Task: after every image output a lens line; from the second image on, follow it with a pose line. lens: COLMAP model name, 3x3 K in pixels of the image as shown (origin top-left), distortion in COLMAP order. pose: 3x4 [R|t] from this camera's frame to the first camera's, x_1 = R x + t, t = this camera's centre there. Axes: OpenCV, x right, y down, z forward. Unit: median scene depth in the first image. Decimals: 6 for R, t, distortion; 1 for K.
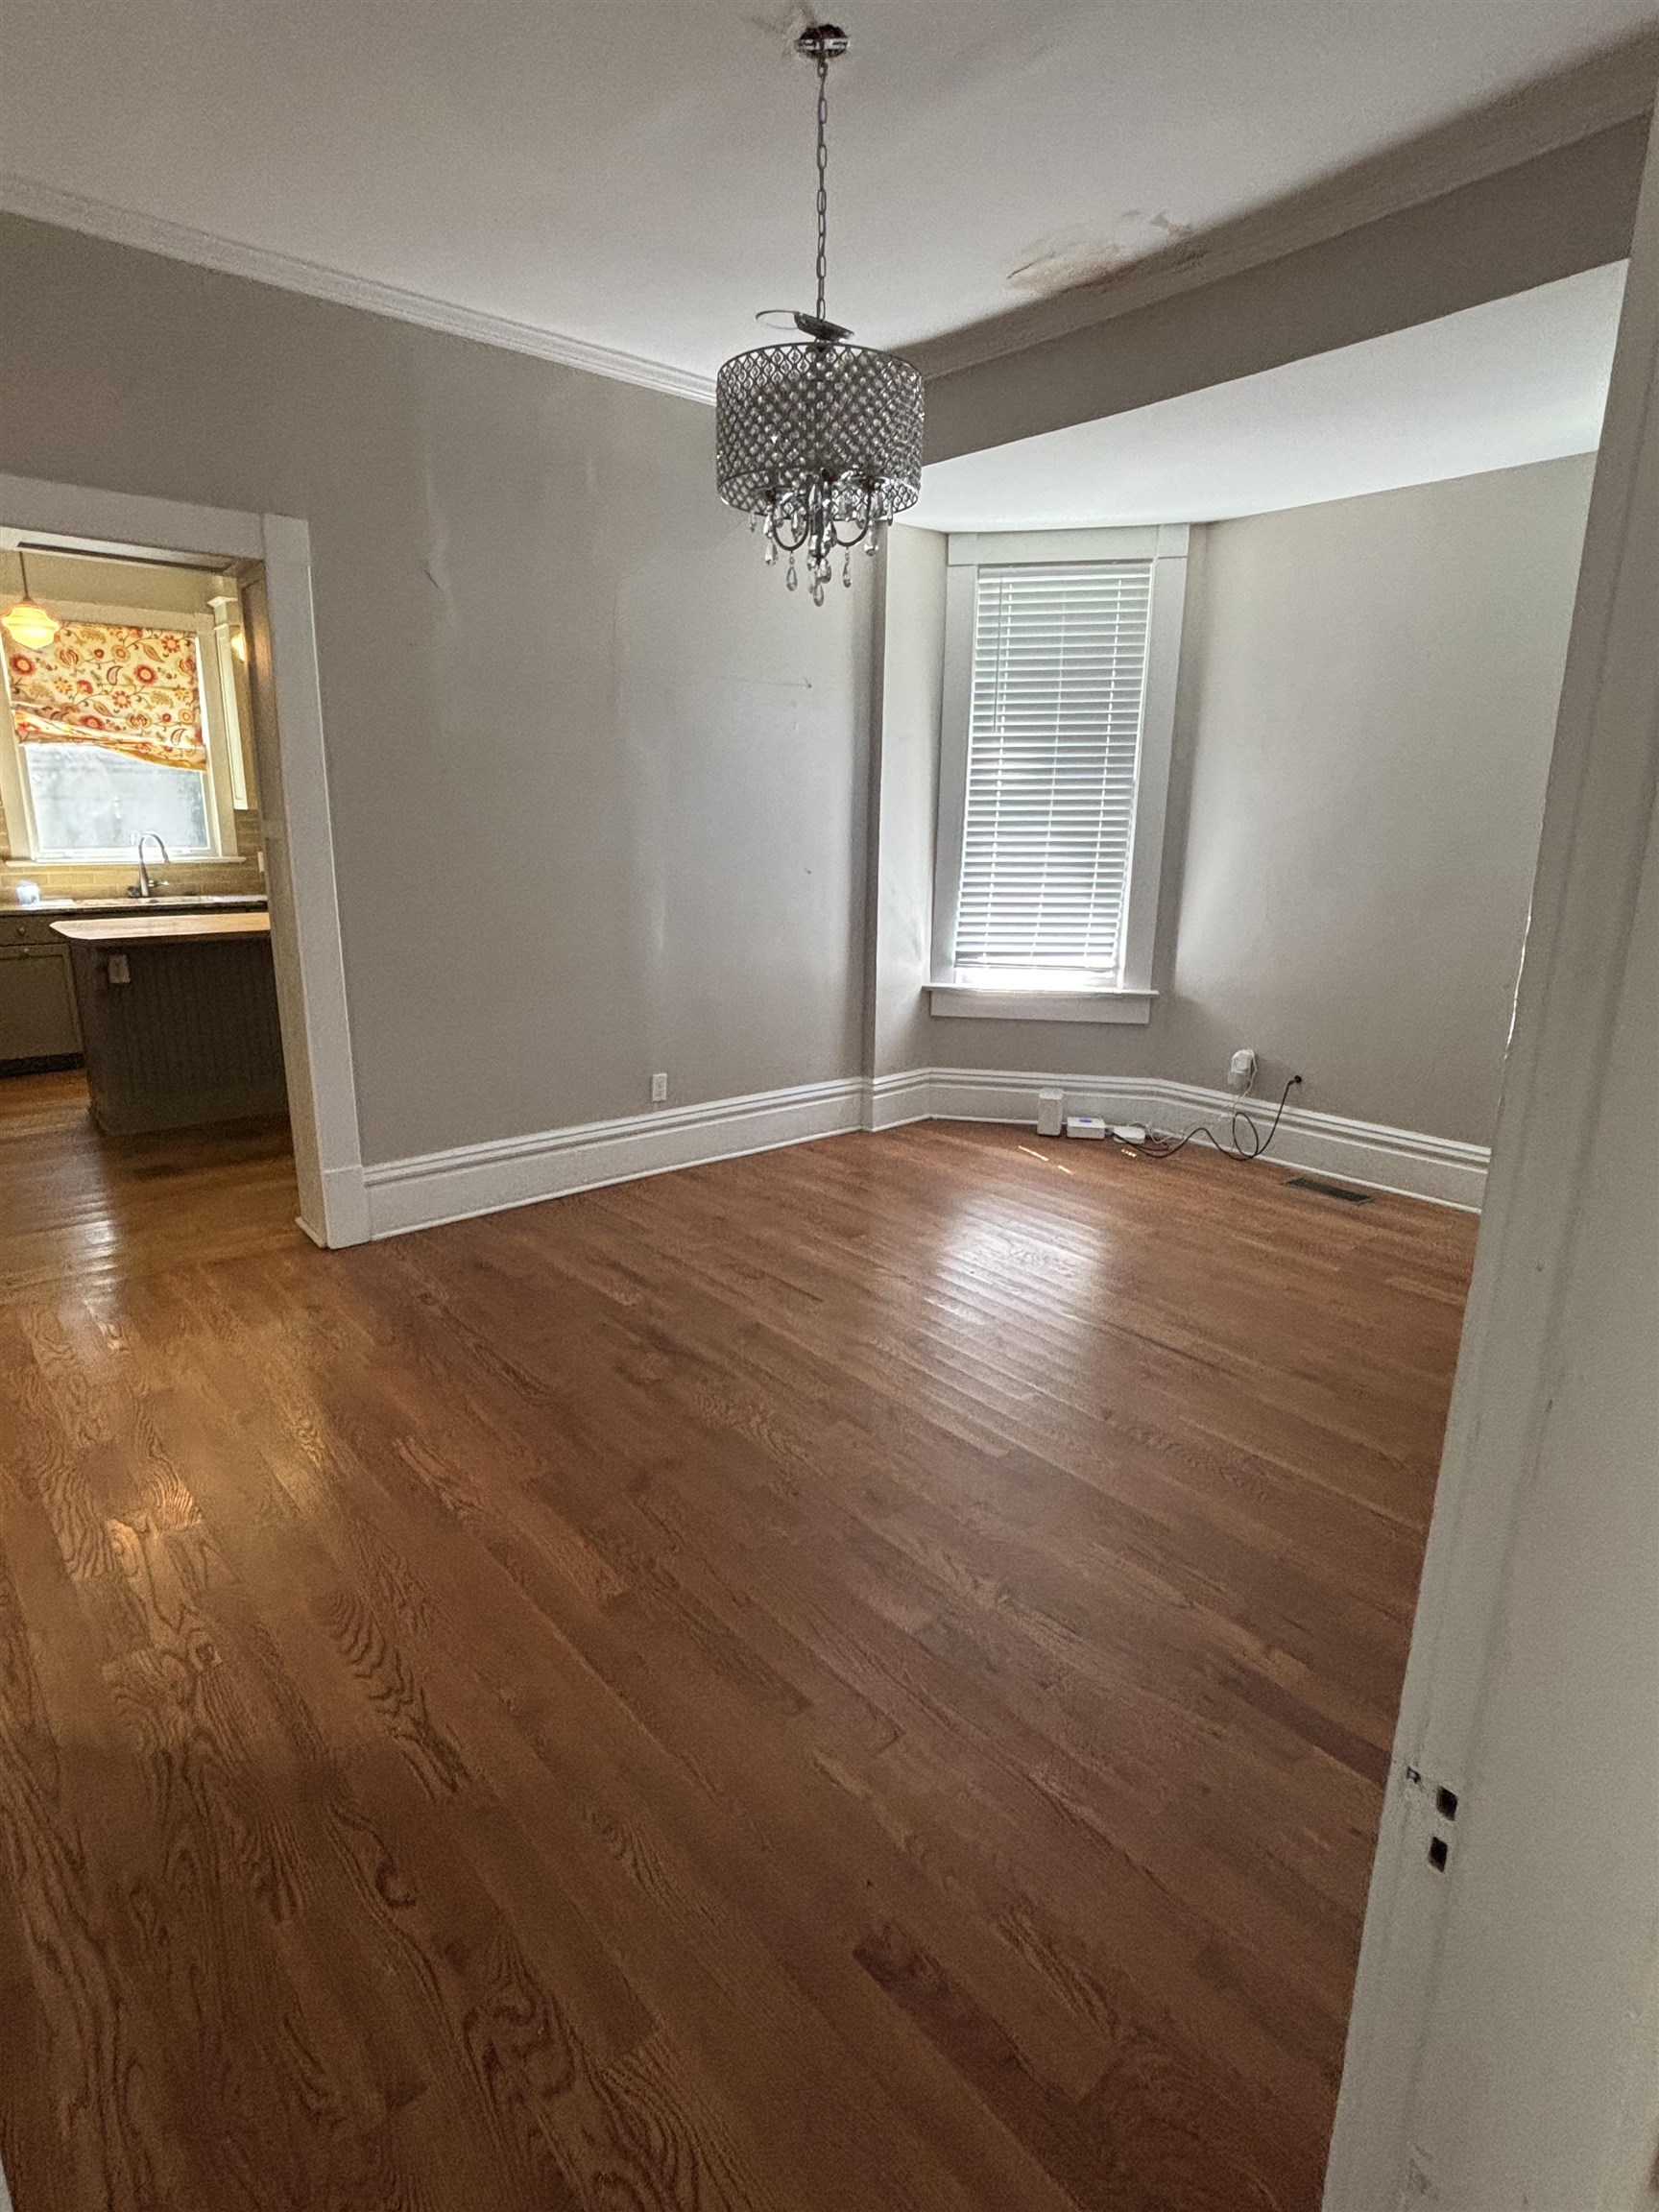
lens RADIAL K [[1149.3, 0, 821.8], [0, 1149.3, 1101.7], [0, 0, 1]] dist [-0.011694, 0.000192]
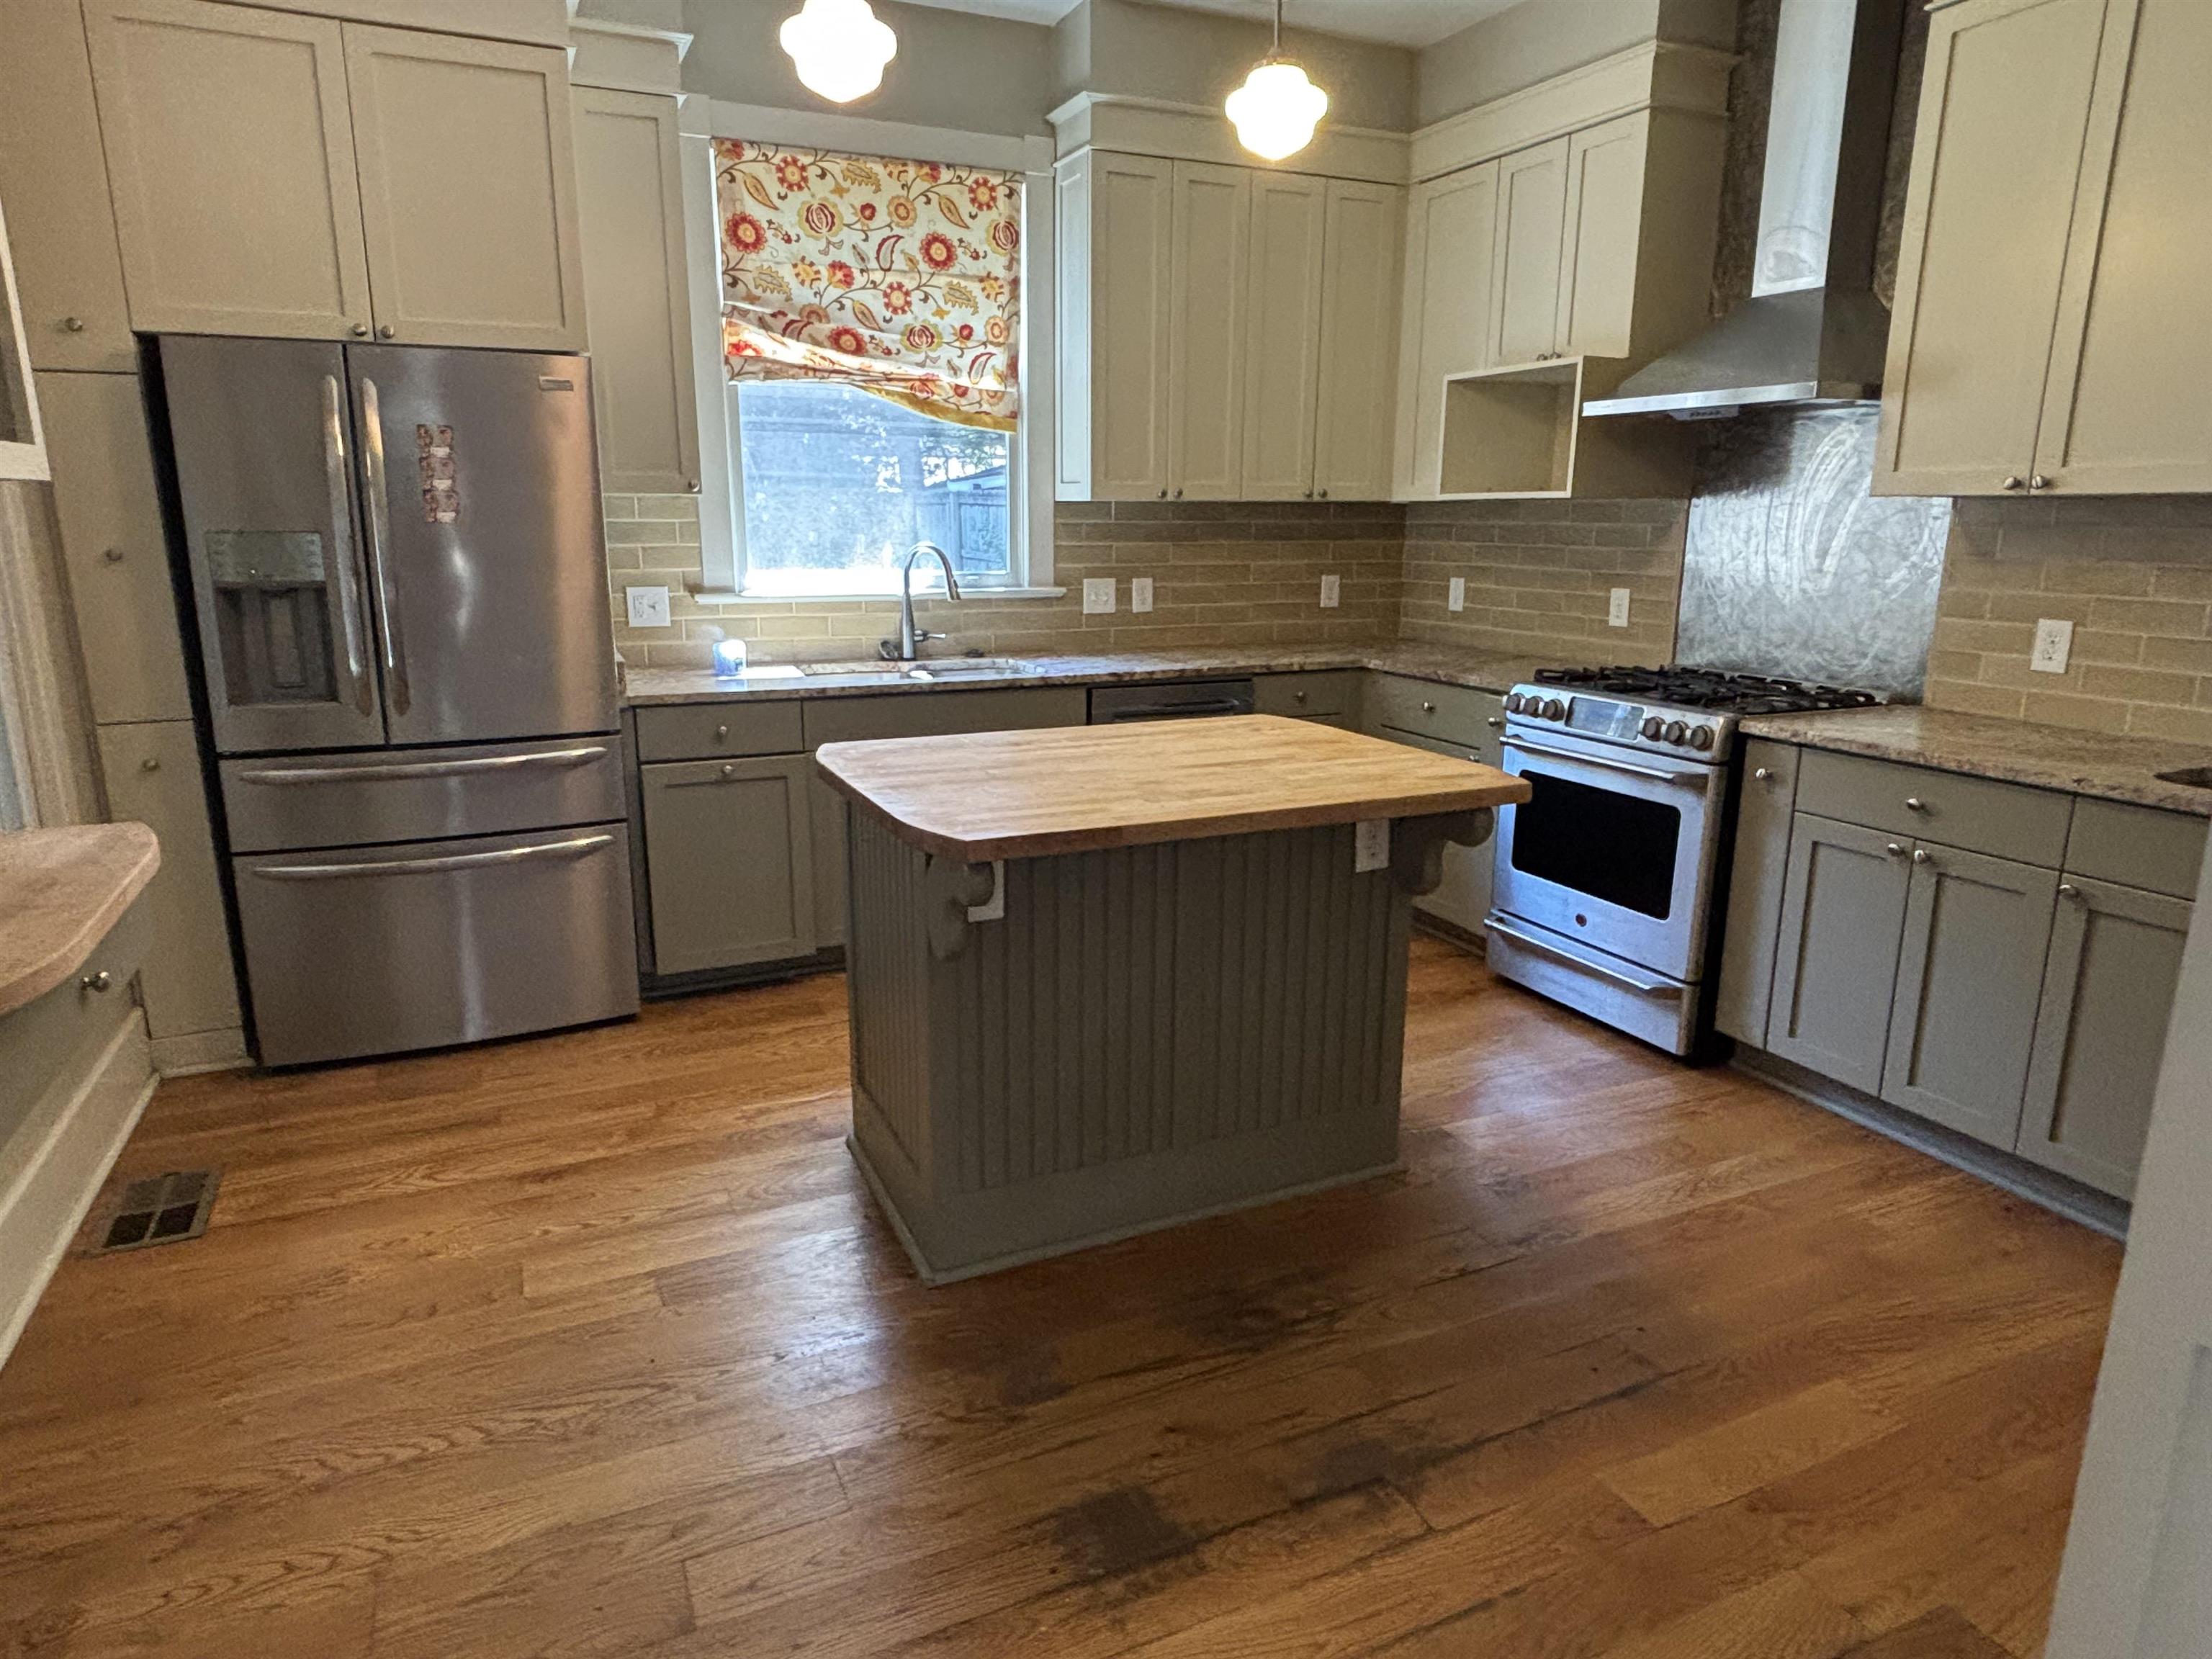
lens RADIAL K [[1319.0, 0, 1089.8], [0, 1319.0, 817.5], [0, 0, 1]] dist [0.033012, -0.040627]
pose [[0.969888, 0.046220, -0.239126, -0.360047], [-0.050860, 0.998618, -0.013270, -0.101087], [0.238182, 0.025032, 0.970898, 0.413913]]
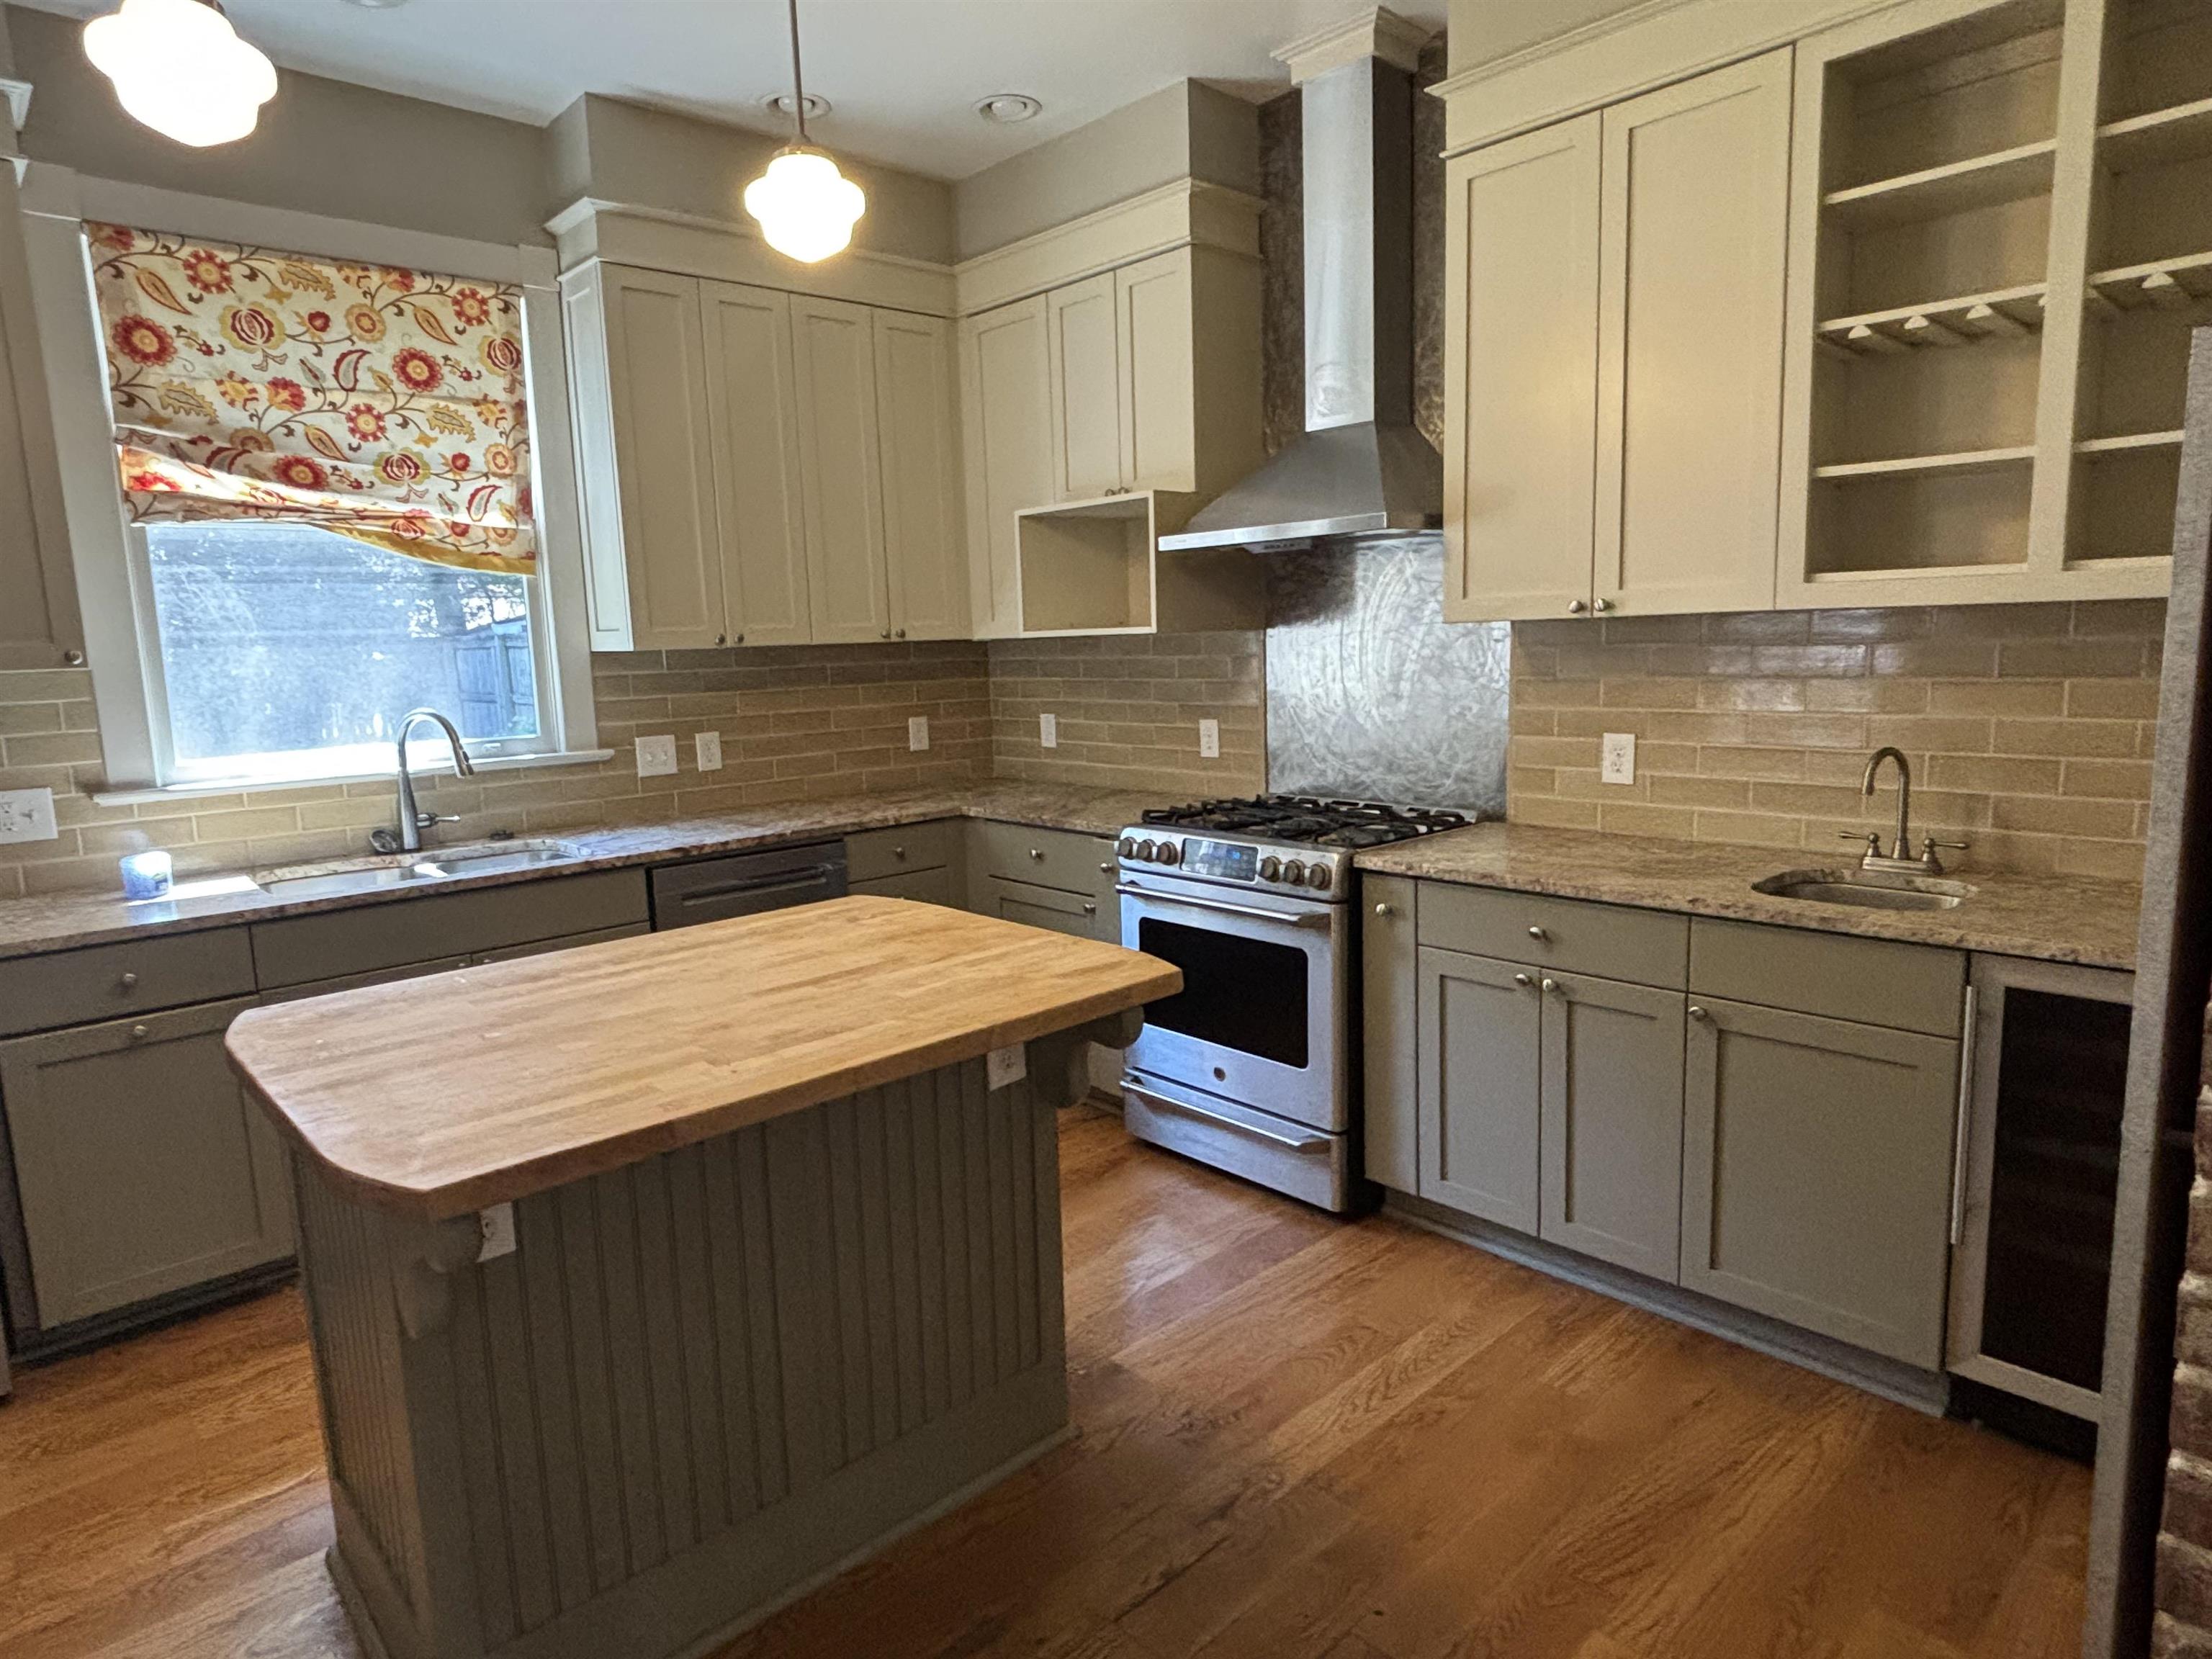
lens RADIAL K [[1319.0, 0, 1098.6], [0, 1319.0, 816.0], [0, 0, 1]] dist [0.033012, -0.040627]
pose [[0.996163, -0.056180, 0.067111, -0.366982], [0.063218, 0.992158, -0.107822, -0.122633], [-0.060527, 0.111651, 0.991903, 0.477916]]
